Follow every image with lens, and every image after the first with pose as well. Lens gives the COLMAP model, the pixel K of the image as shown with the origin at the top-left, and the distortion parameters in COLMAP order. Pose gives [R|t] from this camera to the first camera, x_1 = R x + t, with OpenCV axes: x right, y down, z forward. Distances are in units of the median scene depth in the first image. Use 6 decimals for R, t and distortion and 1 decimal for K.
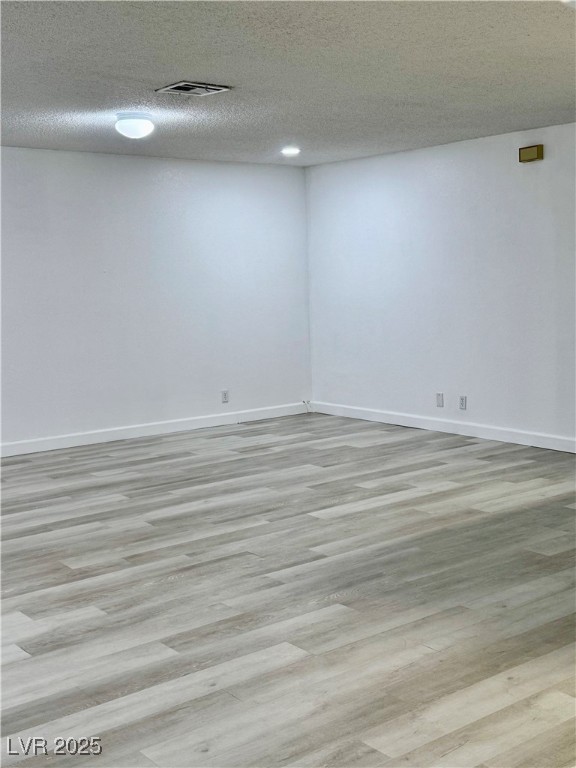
lens RADIAL K [[954.3, 0, 287.3], [0, 954.3, 383.7], [0, 0, 1]] dist [0.007759, 0.000000]
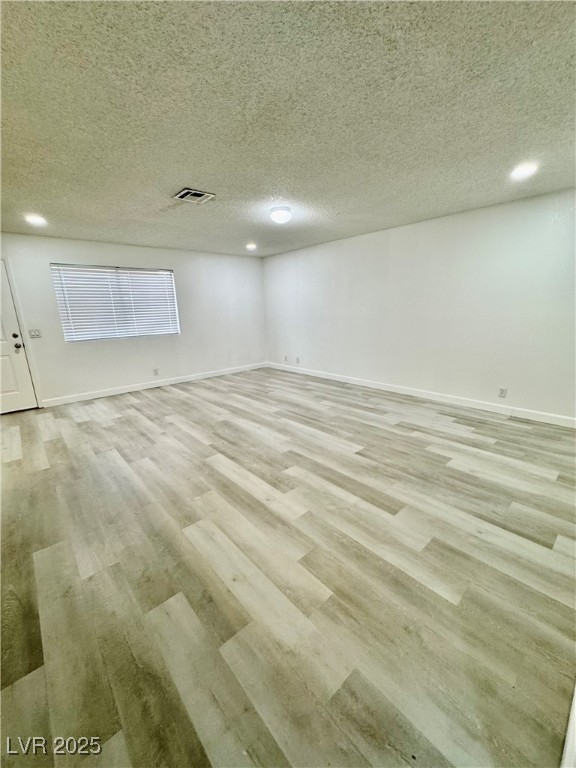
lens RADIAL K [[308.6, 0, 286.6], [0, 308.6, 386.6], [0, 0, 1]] dist [-0.001163, -0.000139]
pose [[0.062283, 0.280261, -0.957901, 0.577439], [-0.092968, 0.957221, 0.274017, -0.150184], [0.993719, 0.071987, 0.085674, 1.206550]]
